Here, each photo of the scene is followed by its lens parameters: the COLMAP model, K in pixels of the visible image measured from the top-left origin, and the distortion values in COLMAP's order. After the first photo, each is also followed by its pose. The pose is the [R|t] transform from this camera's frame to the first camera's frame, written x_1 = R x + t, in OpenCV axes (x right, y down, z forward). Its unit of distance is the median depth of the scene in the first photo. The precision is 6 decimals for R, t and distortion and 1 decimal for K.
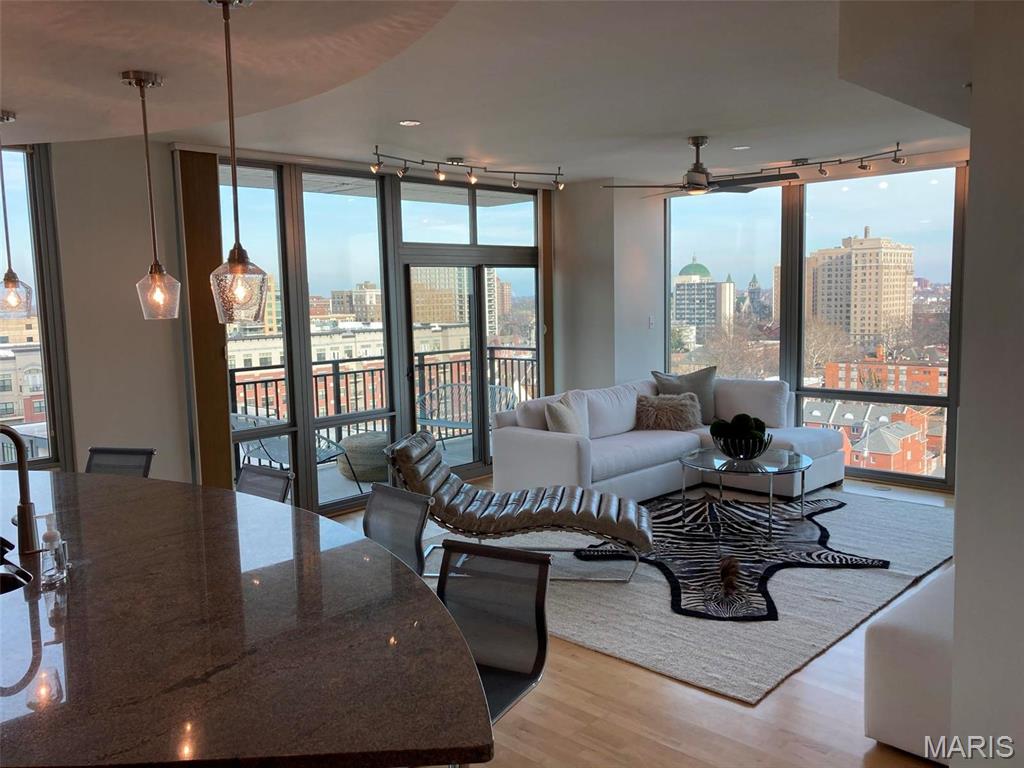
lens RADIAL K [[844.1, 0, 512.9], [0, 844.1, 372.5], [0, 0, 1]] dist [0.091869, -0.134701]
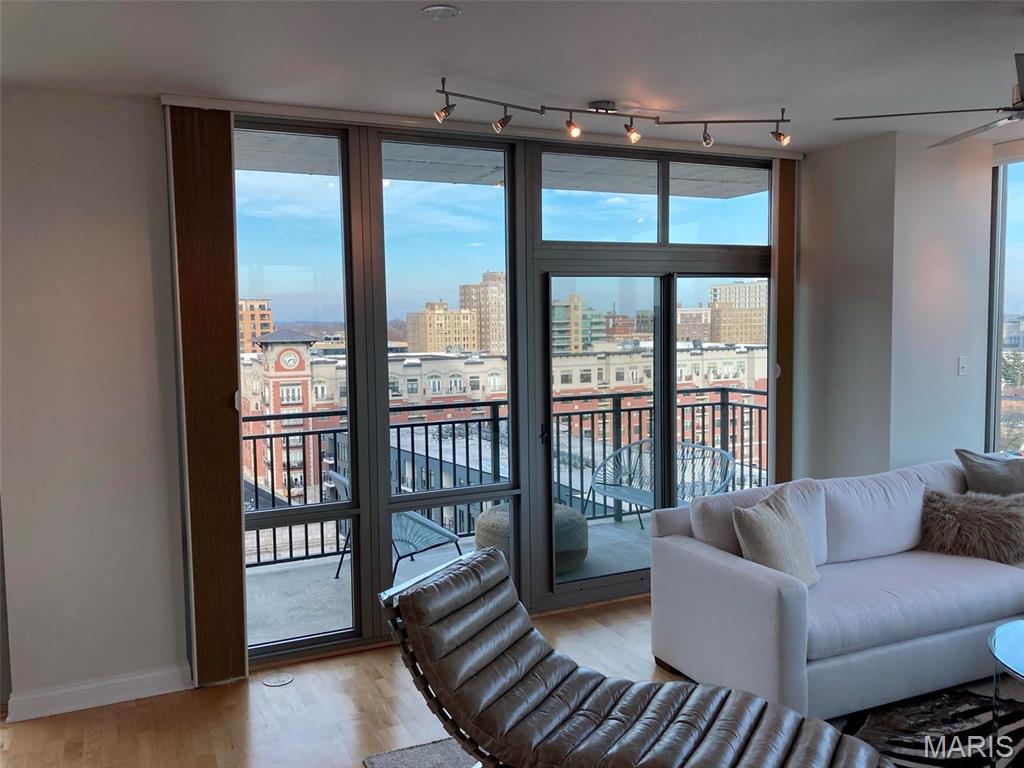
lens RADIAL K [[844.1, 0, 512.9], [0, 844.1, 372.5], [0, 0, 1]] dist [0.091869, -0.134701]
pose [[0.936014, 0.031837, -0.350520, 0.086165], [-0.039662, 0.999098, -0.015166, -0.035352], [0.349721, 0.028098, 0.936432, 0.343931]]
